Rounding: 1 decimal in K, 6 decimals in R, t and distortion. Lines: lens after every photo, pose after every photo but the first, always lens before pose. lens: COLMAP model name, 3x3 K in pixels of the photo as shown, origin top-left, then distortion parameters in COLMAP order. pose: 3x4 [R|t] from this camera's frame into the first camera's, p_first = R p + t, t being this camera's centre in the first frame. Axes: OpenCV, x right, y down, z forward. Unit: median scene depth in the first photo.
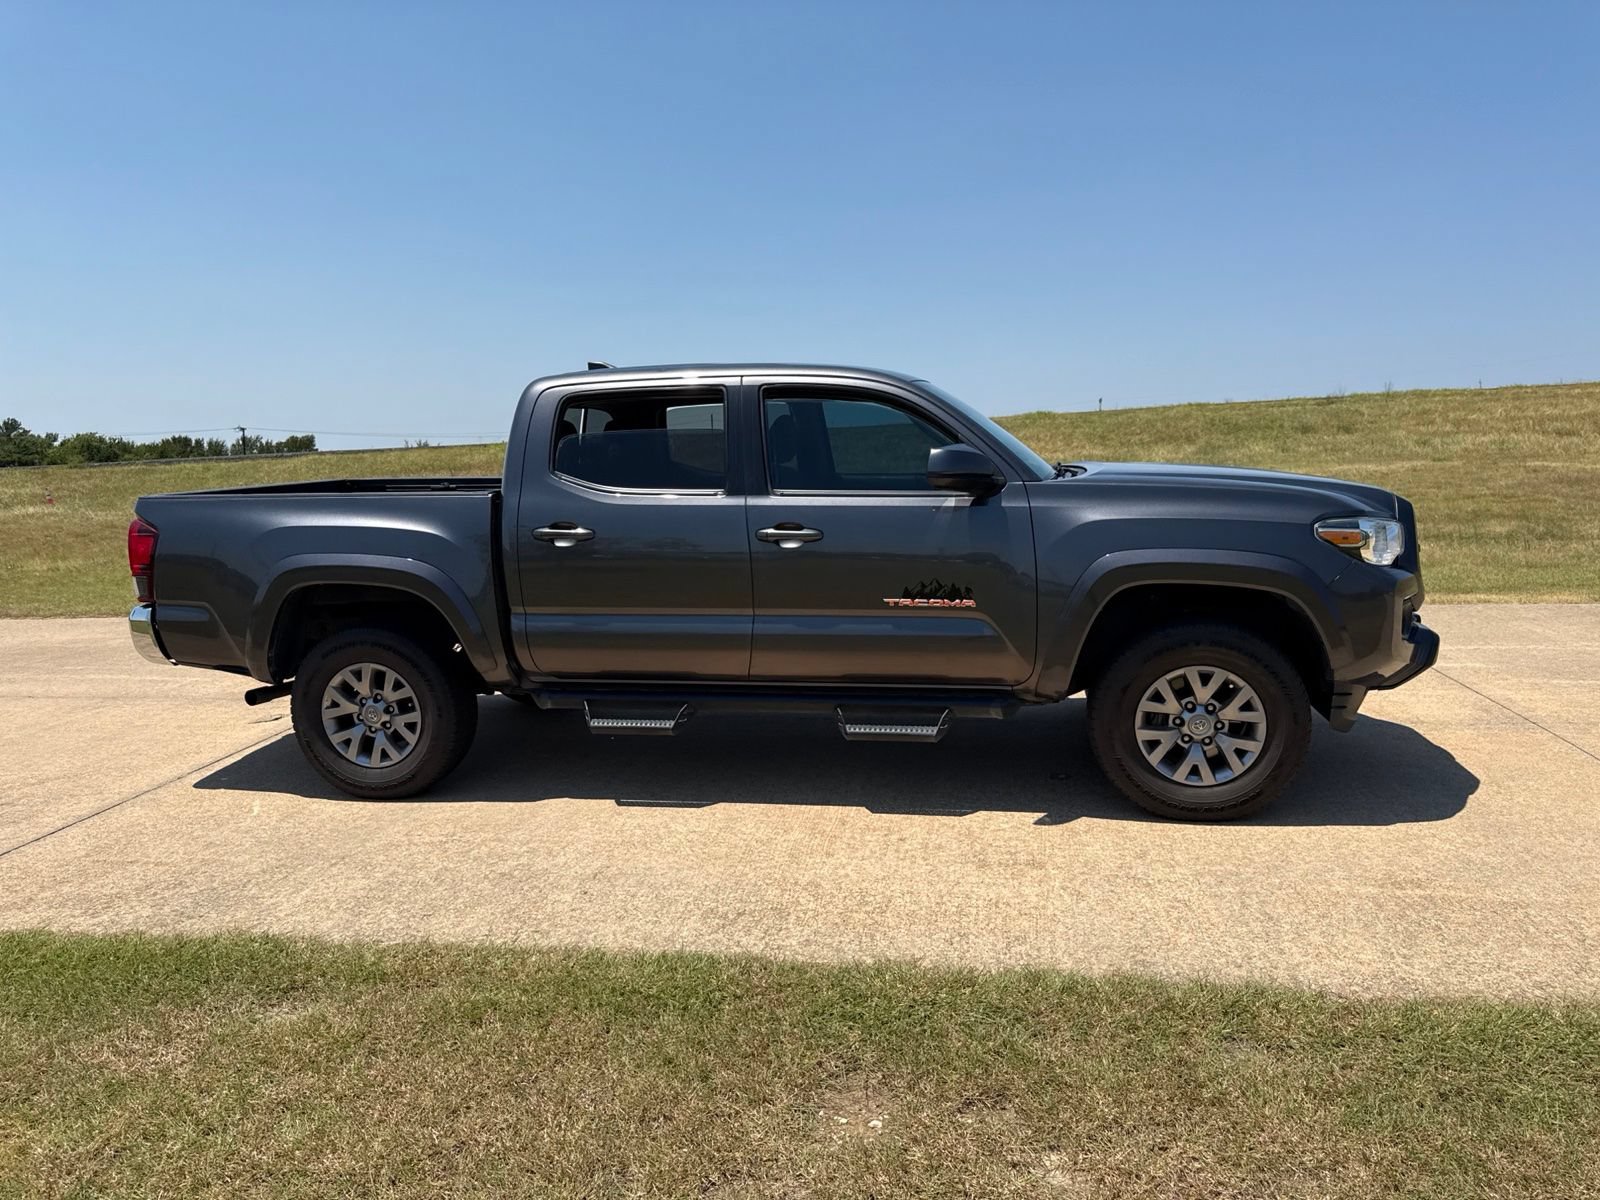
lens RADIAL K [[1142.6, 0, 800.0], [0, 1142.6, 600.0], [0, 0, 1]] dist [0.032648, -0.045131]
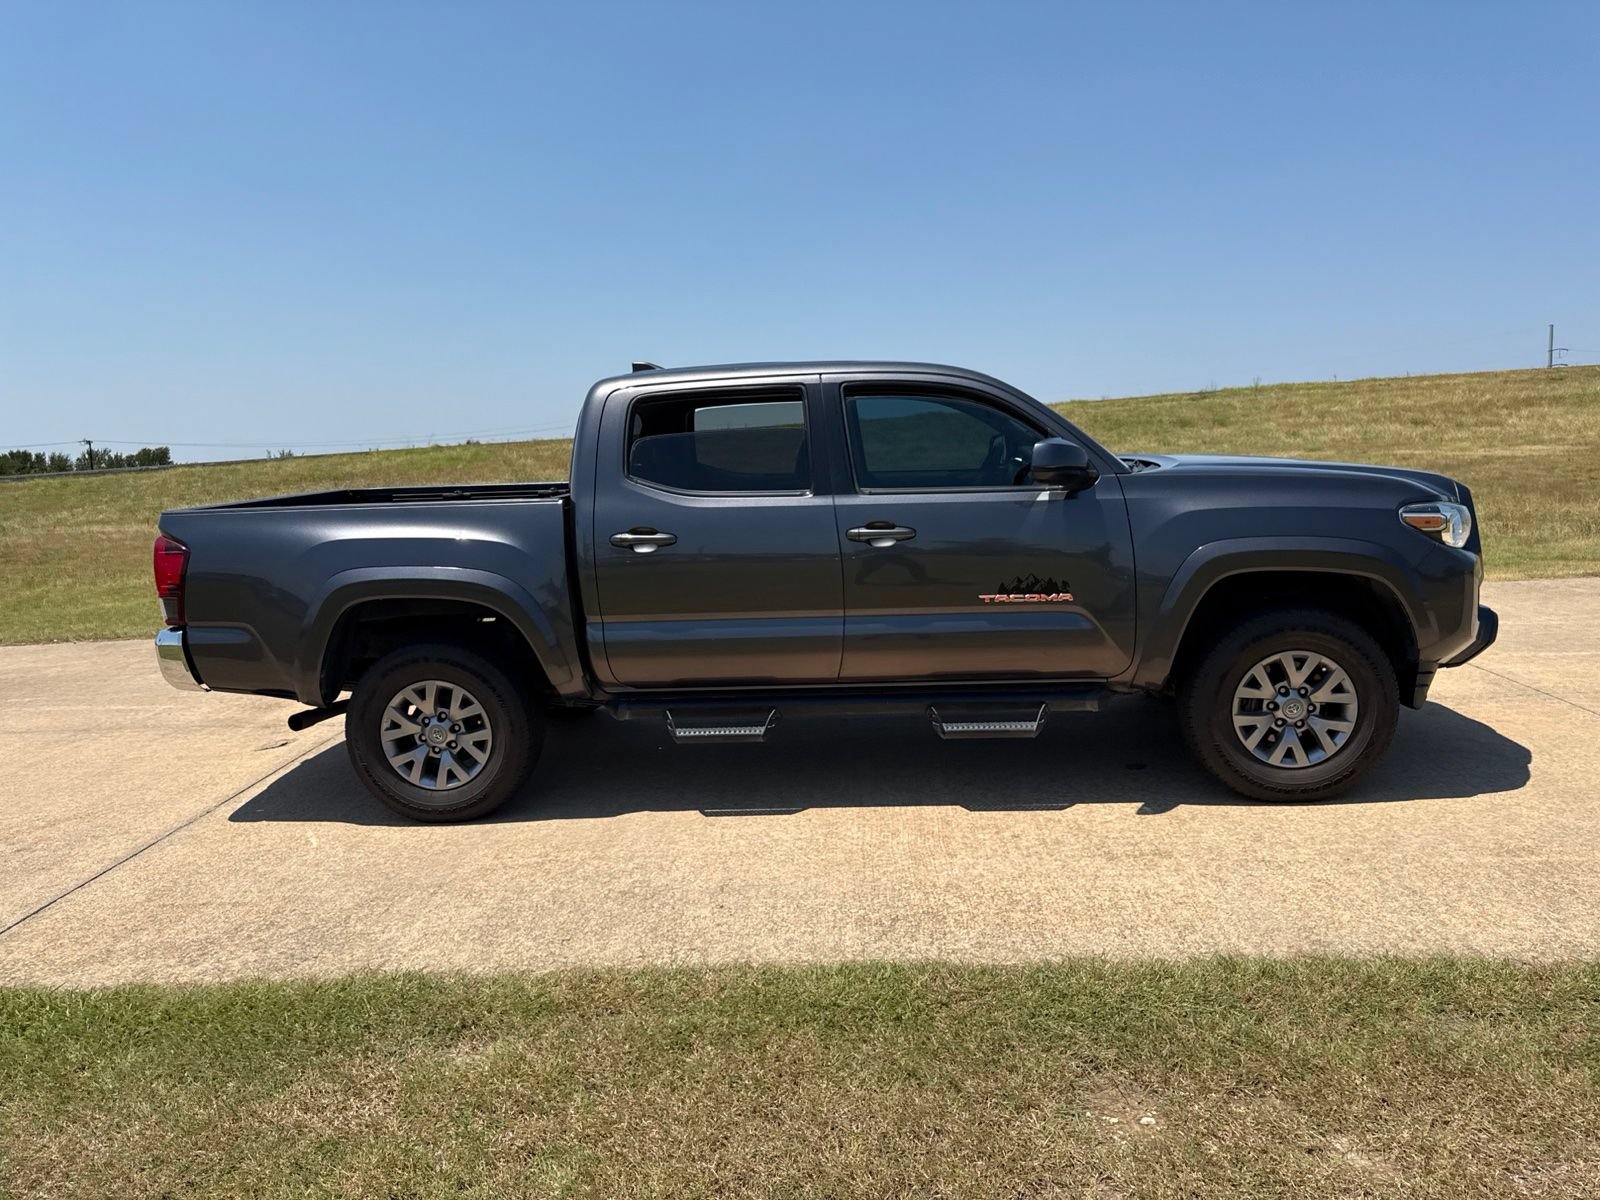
lens RADIAL K [[1142.6, 0, 800.0], [0, 1142.6, 600.0], [0, 0, 1]] dist [0.032648, -0.045131]
pose [[0.994265, -0.032527, 0.101874, -0.181822], [0.032680, 0.999466, 0.000167, -0.002337], [-0.101825, 0.003163, 0.994797, 0.022962]]
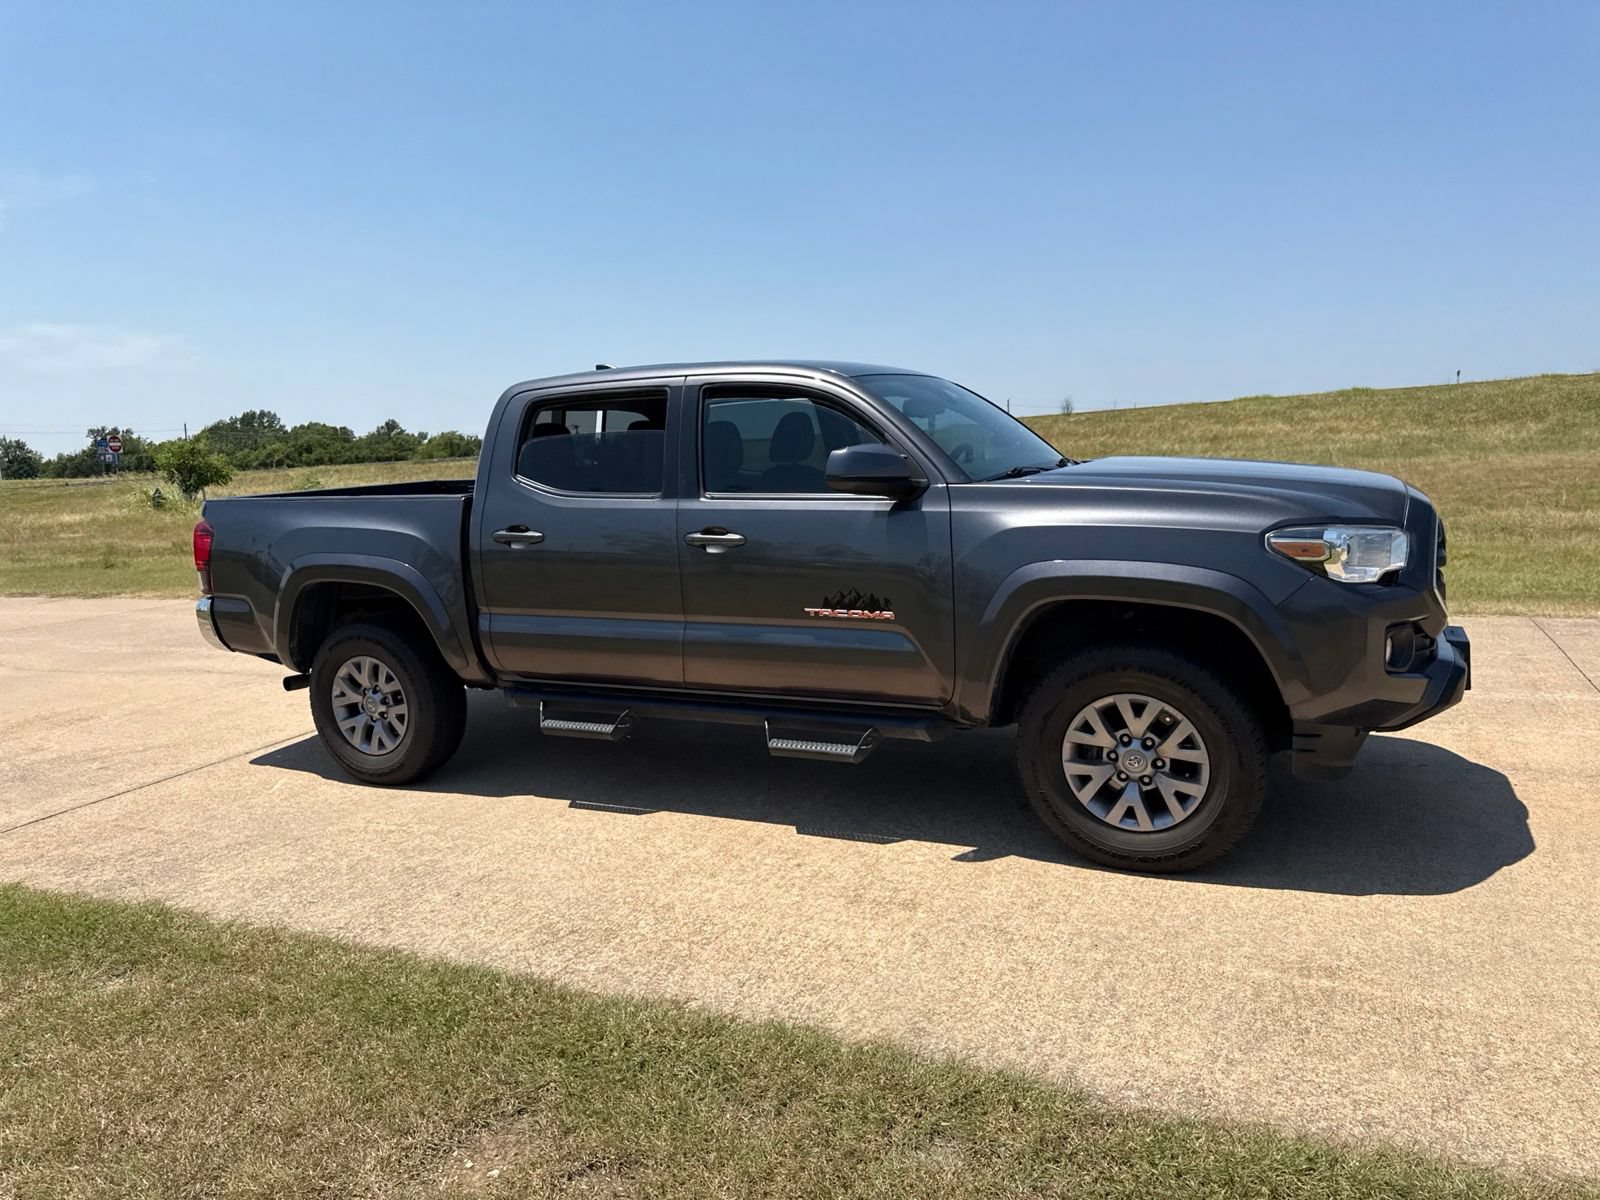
lens RADIAL K [[1142.6, 0, 800.0], [0, 1142.6, 600.0], [0, 0, 1]] dist [0.032648, -0.045131]
pose [[0.965534, 0.020803, -0.259442, 0.310042], [-0.017887, 0.999748, 0.013595, -0.020417], [0.259660, -0.008486, 0.965663, 0.086761]]
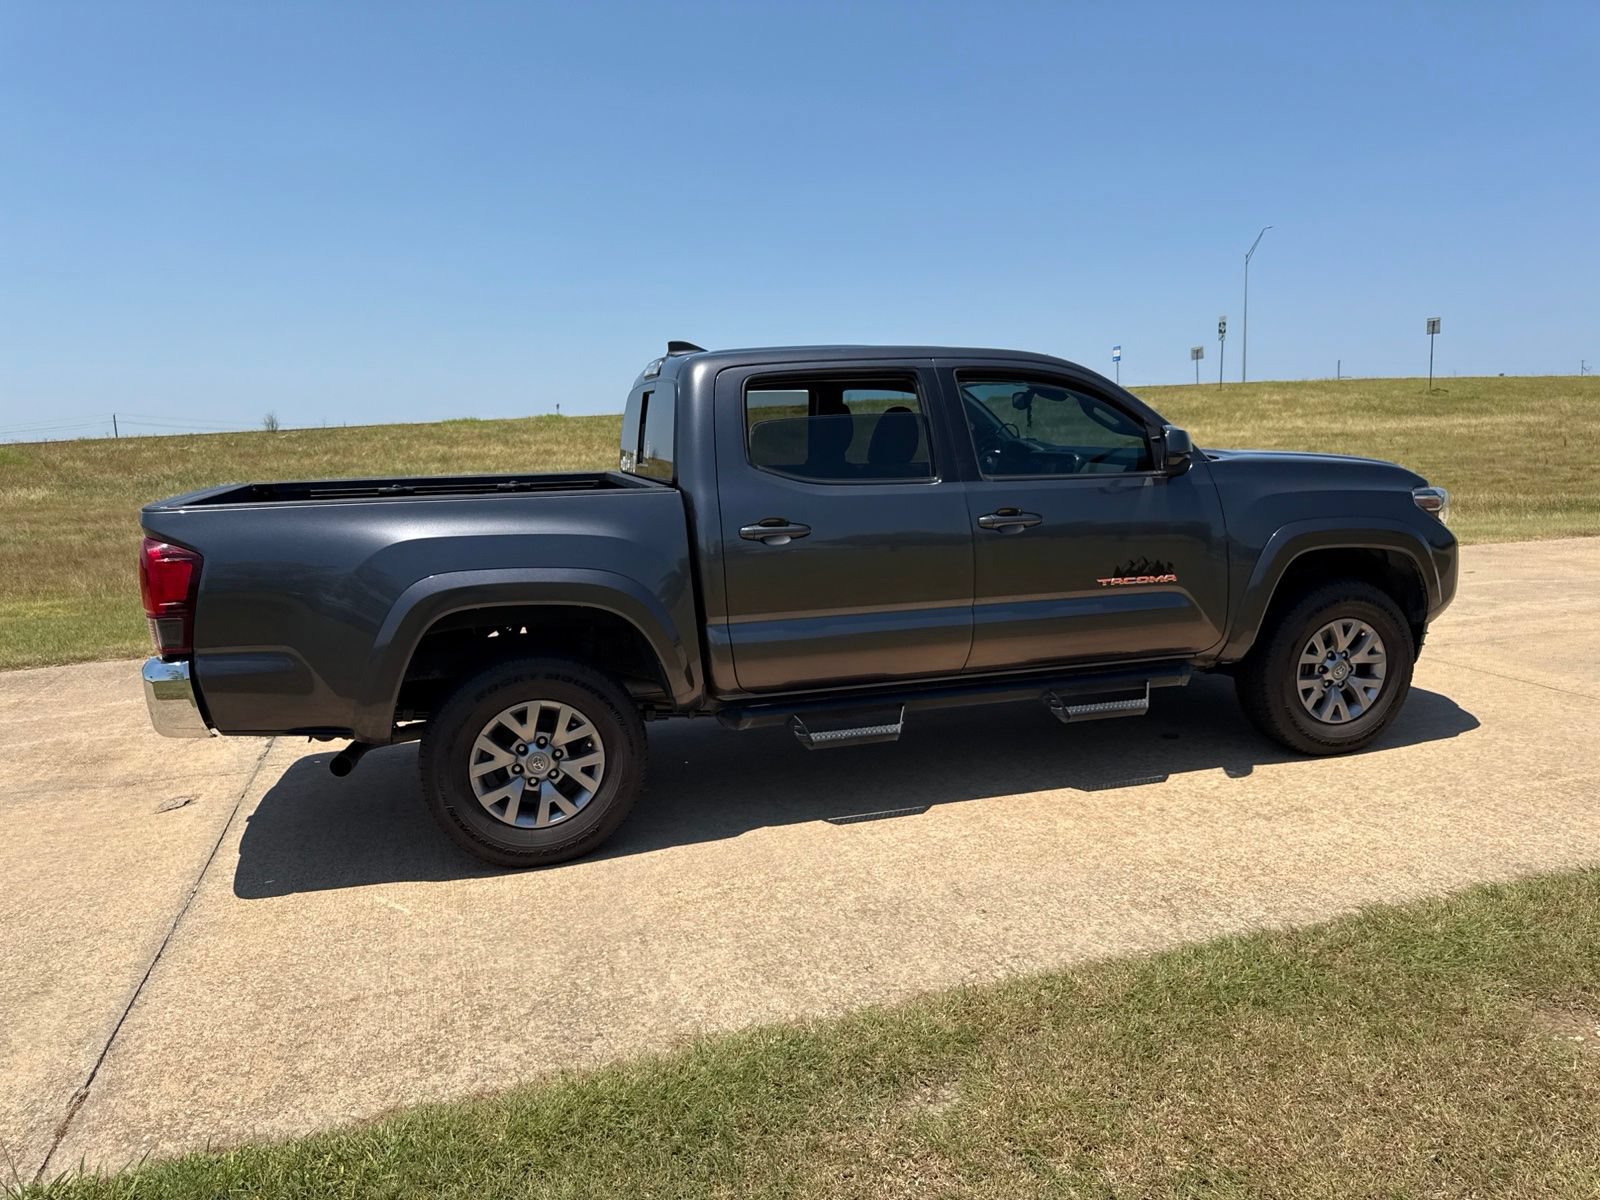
lens RADIAL K [[1142.6, 0, 800.0], [0, 1142.6, 600.0], [0, 0, 1]] dist [0.032648, -0.045131]
pose [[0.886376, -0.068973, 0.457799, -0.625506], [0.071092, 0.997390, 0.012622, -0.014291], [-0.457475, 0.021357, 0.888966, 0.207776]]
